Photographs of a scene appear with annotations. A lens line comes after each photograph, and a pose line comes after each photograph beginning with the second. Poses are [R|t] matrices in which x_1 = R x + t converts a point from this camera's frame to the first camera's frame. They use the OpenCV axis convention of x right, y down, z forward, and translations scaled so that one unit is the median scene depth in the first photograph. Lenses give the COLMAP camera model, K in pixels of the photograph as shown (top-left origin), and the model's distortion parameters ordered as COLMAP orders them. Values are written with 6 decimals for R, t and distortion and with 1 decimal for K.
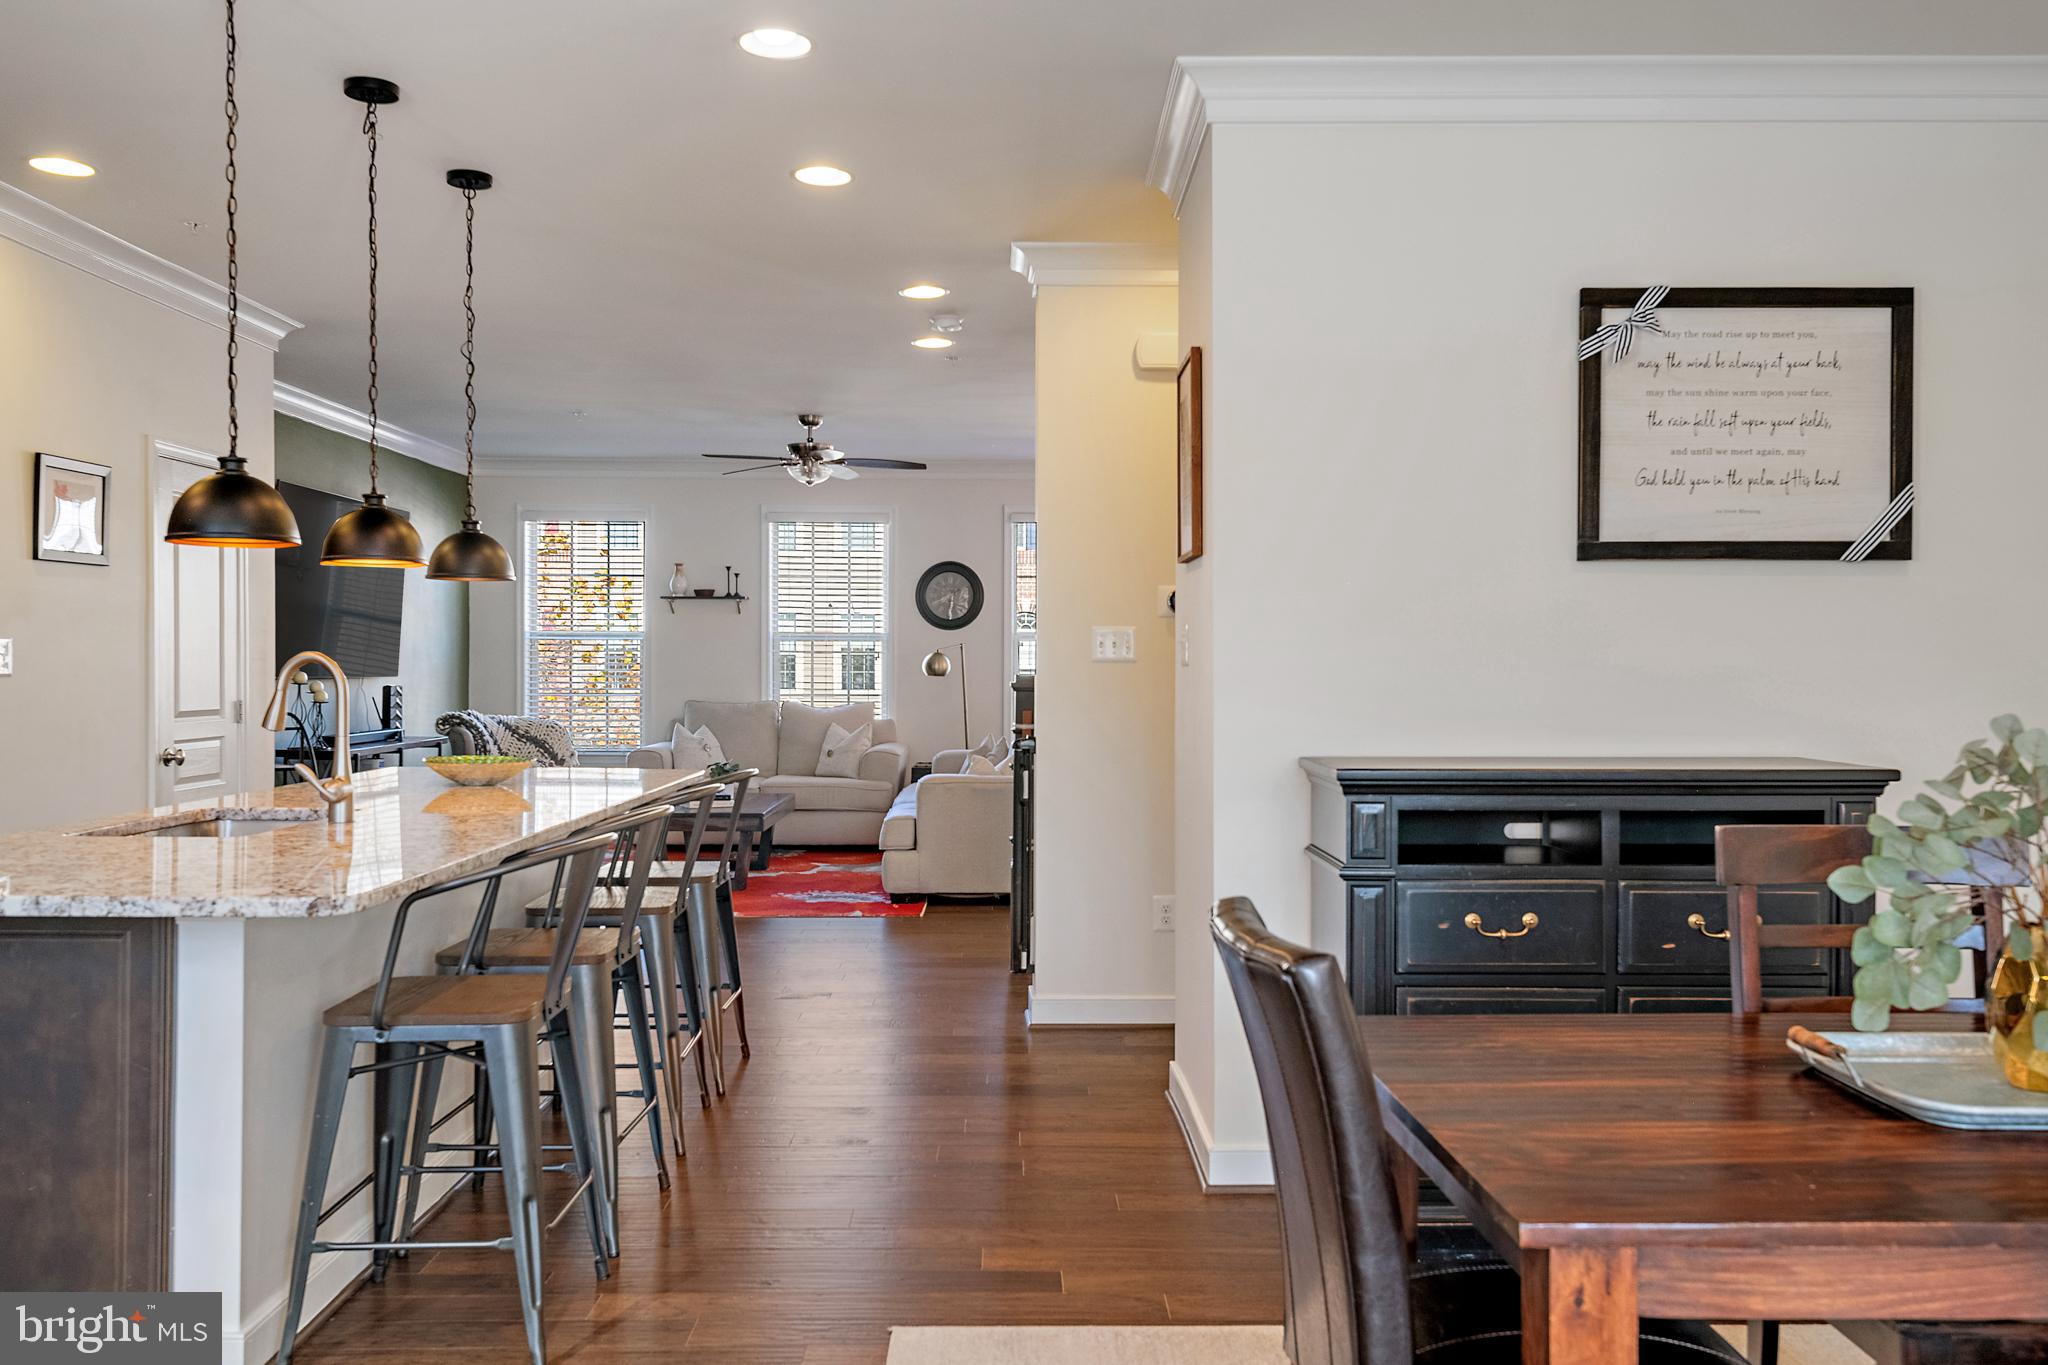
lens RADIAL K [[1646.7, 0, 1027.9], [0, 1646.7, 676.7], [0, 0, 1]] dist [0.018156, 0.003831]
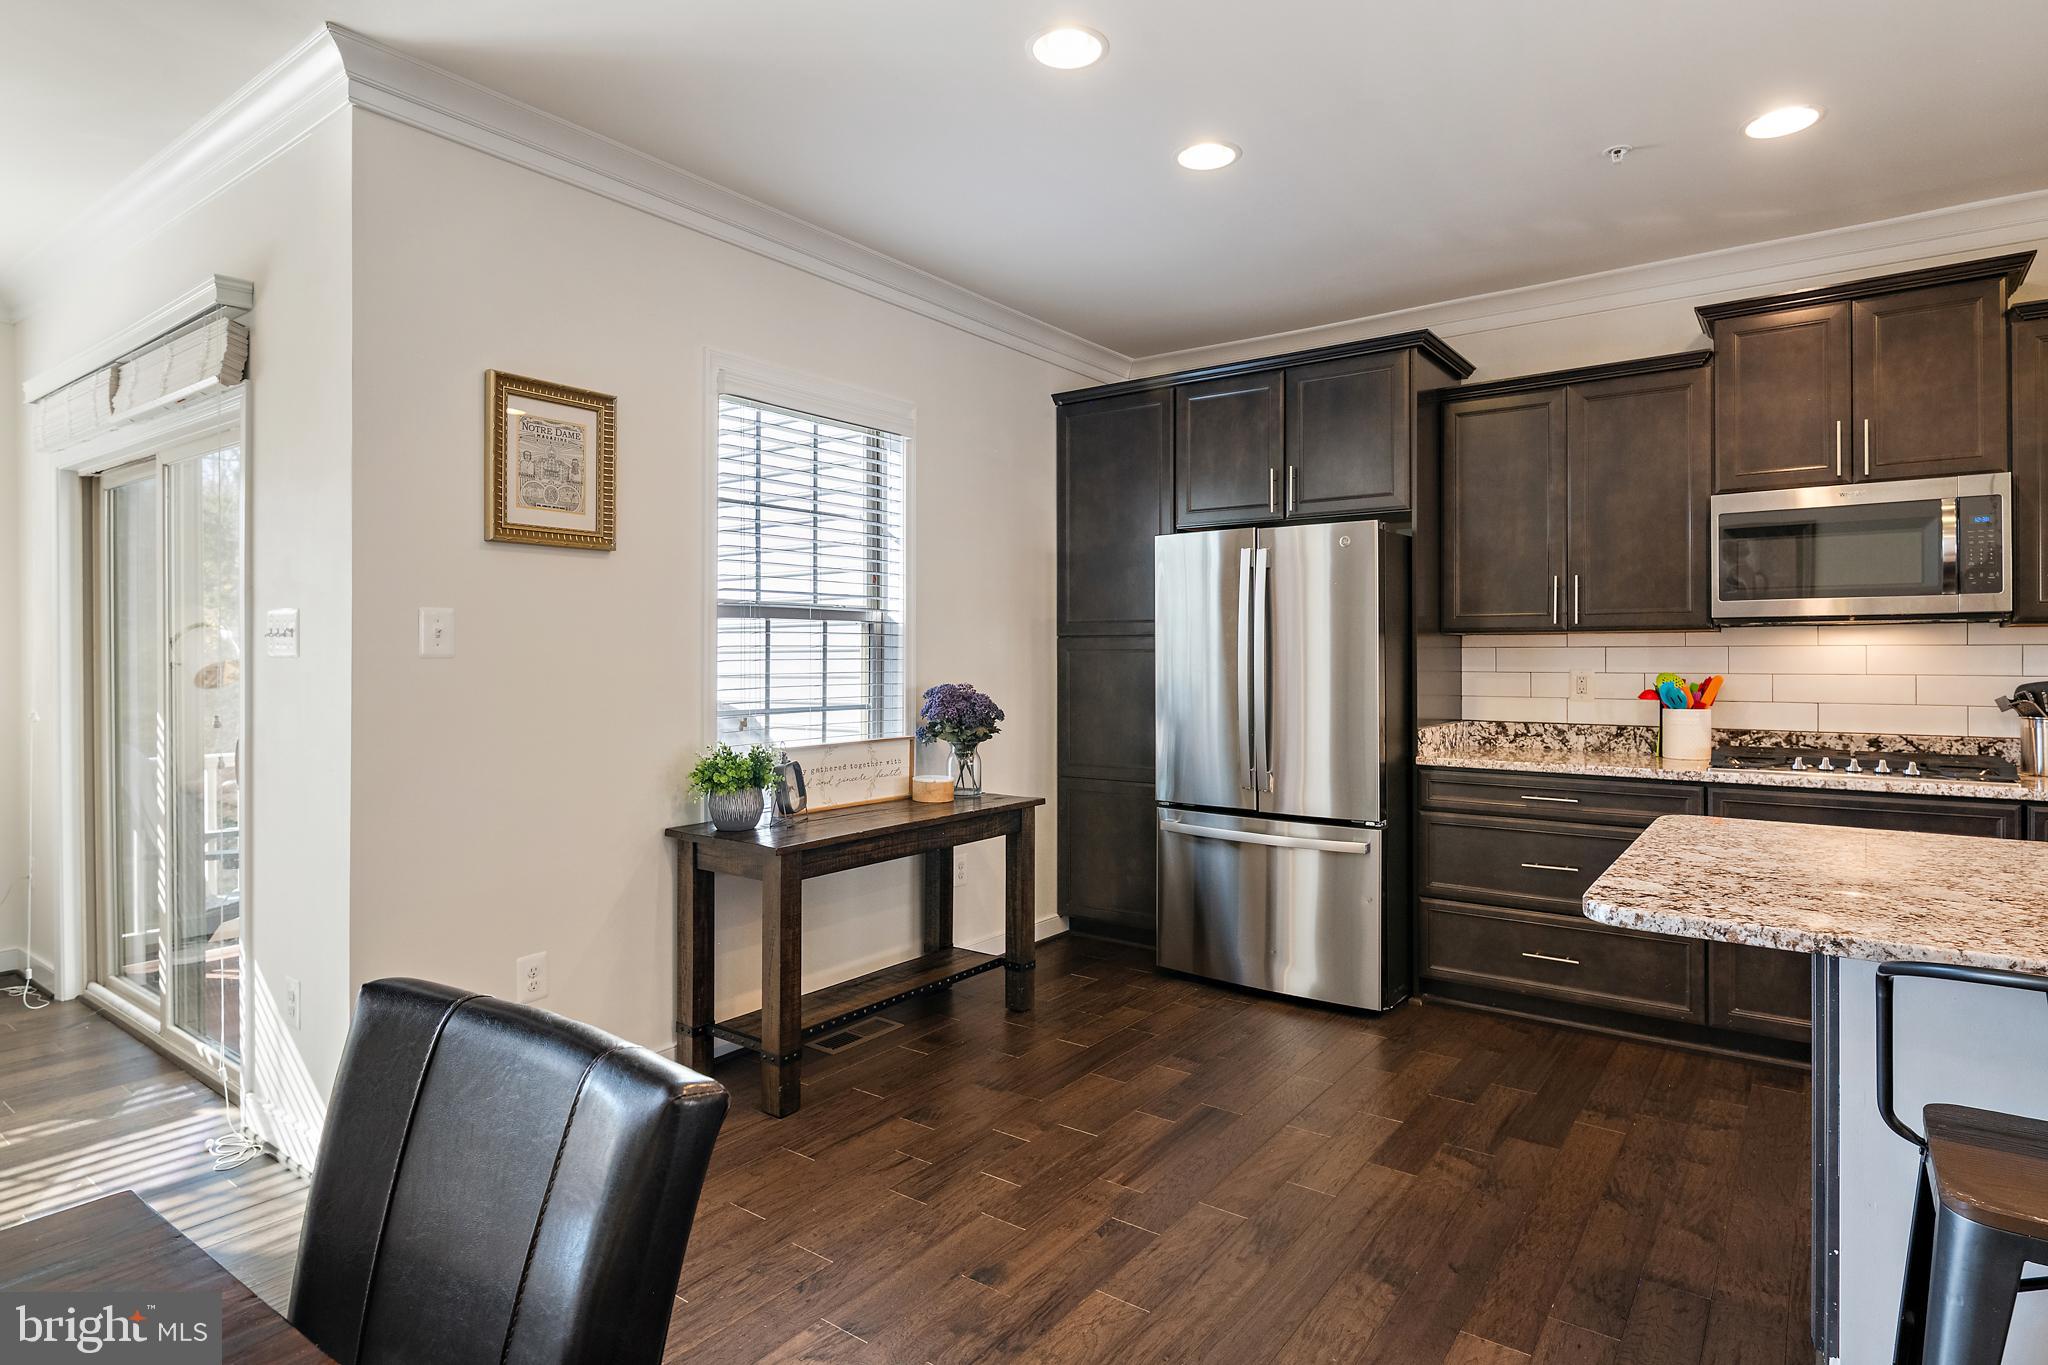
lens RADIAL K [[1090.0, 0, 1027.2], [0, 1090.0, 653.0], [0, 0, 1]] dist [0.001958, -0.001441]
pose [[-0.604129, -0.000540, -0.796886, 0.193775], [-0.006350, 0.999971, 0.004137, -0.009408], [0.796861, 0.007560, -0.604115, 0.738413]]
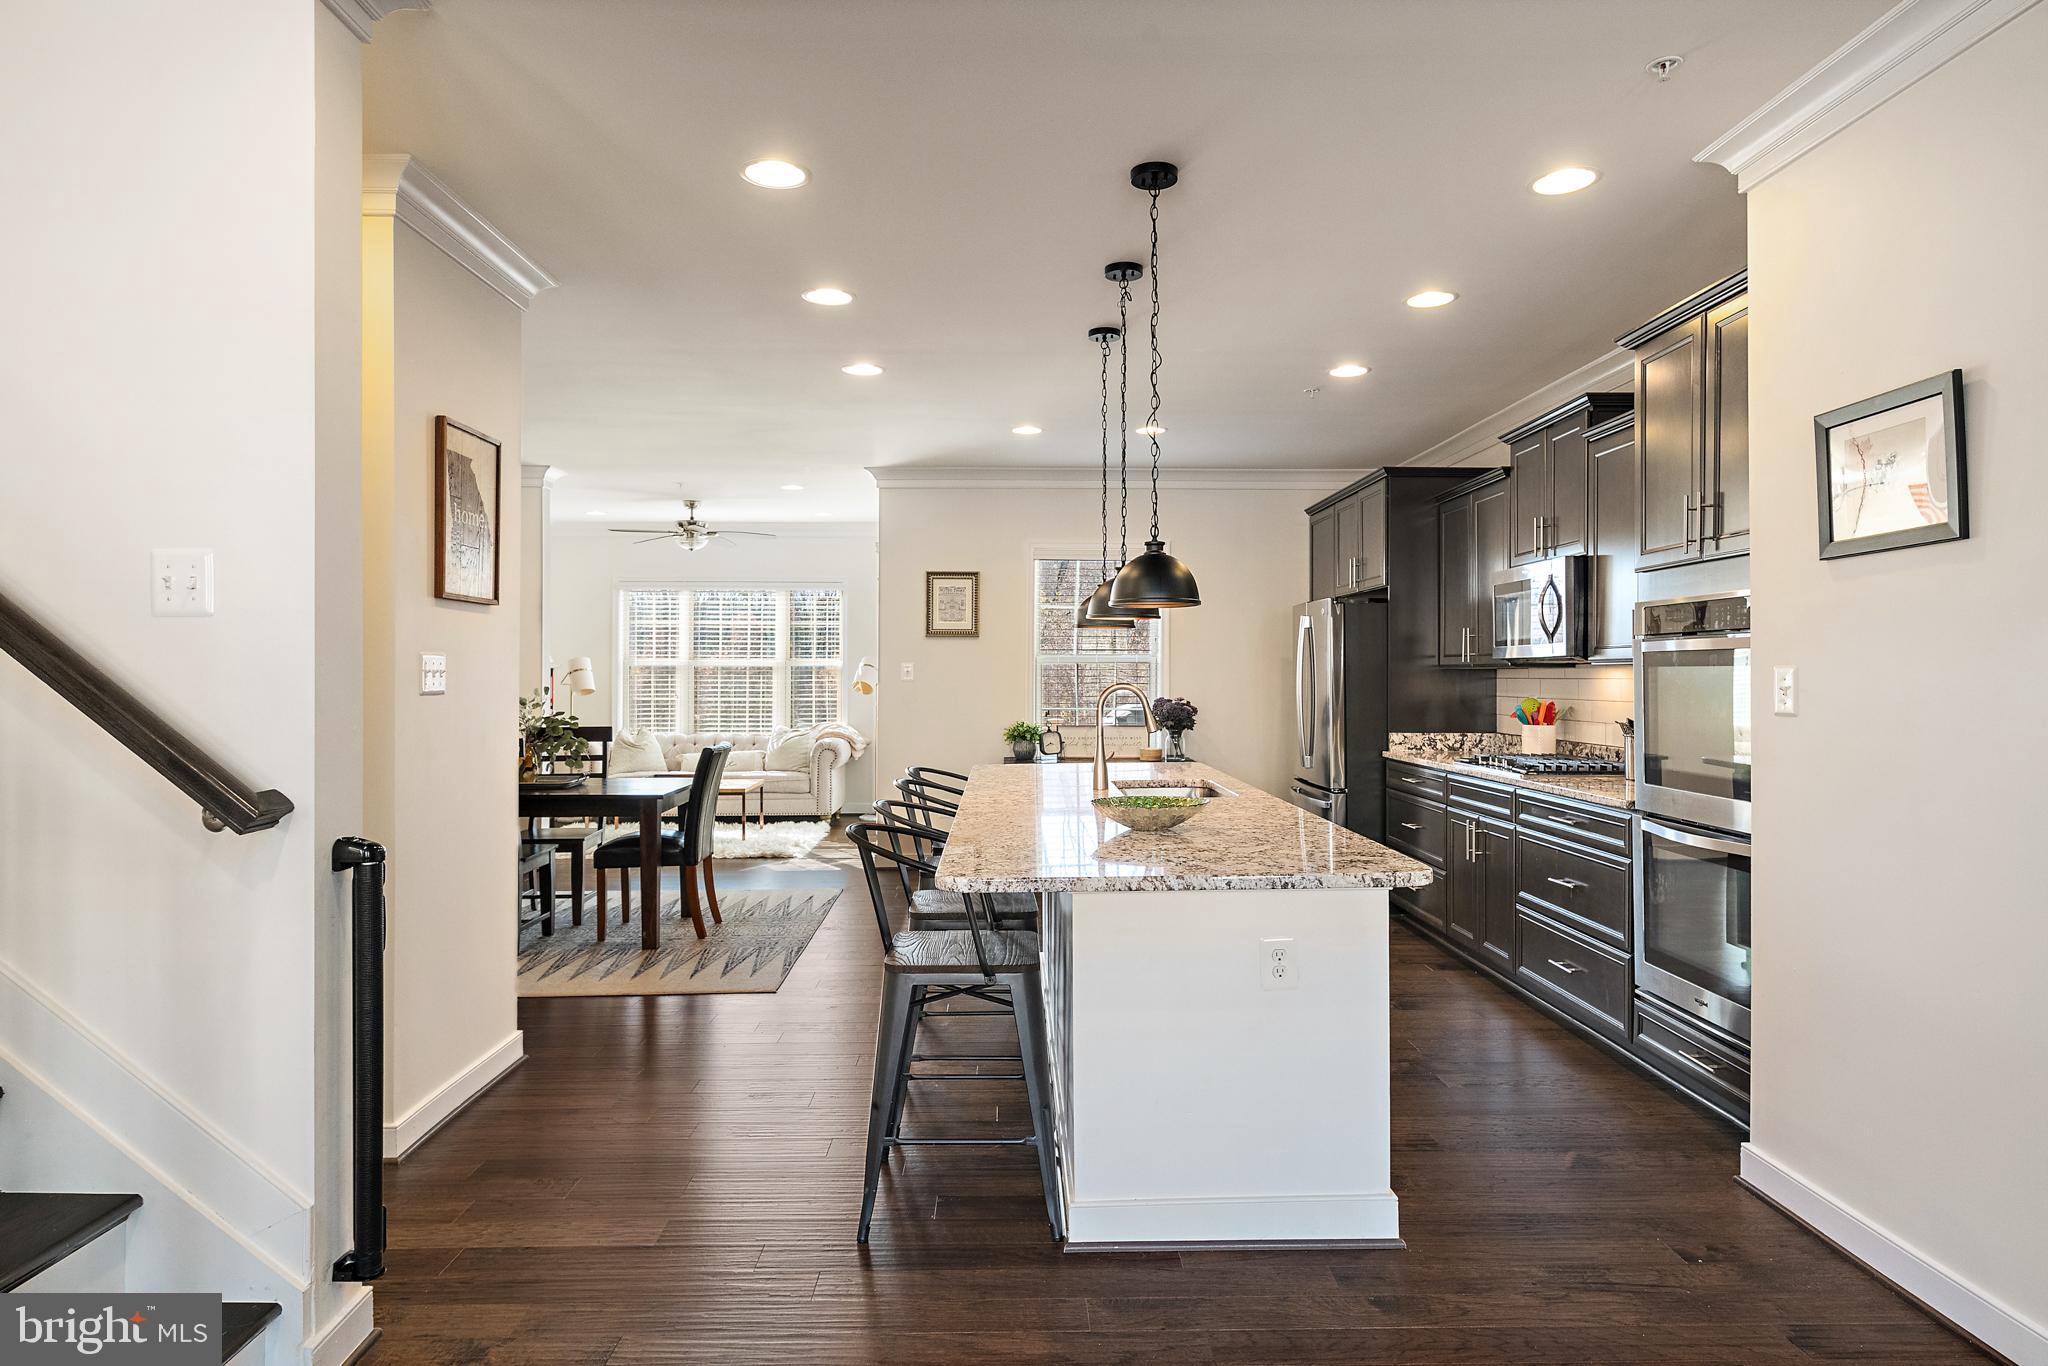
lens RADIAL K [[1177.8, 0, 1030.5], [0, 1177.8, 658.6], [0, 0, 1]] dist [0.002382, -0.002324]
pose [[-0.999959, -0.002409, -0.008703, -0.325925], [-0.002371, 0.999988, -0.004362, -0.031722], [0.008713, -0.004341, -0.999953, 2.045503]]
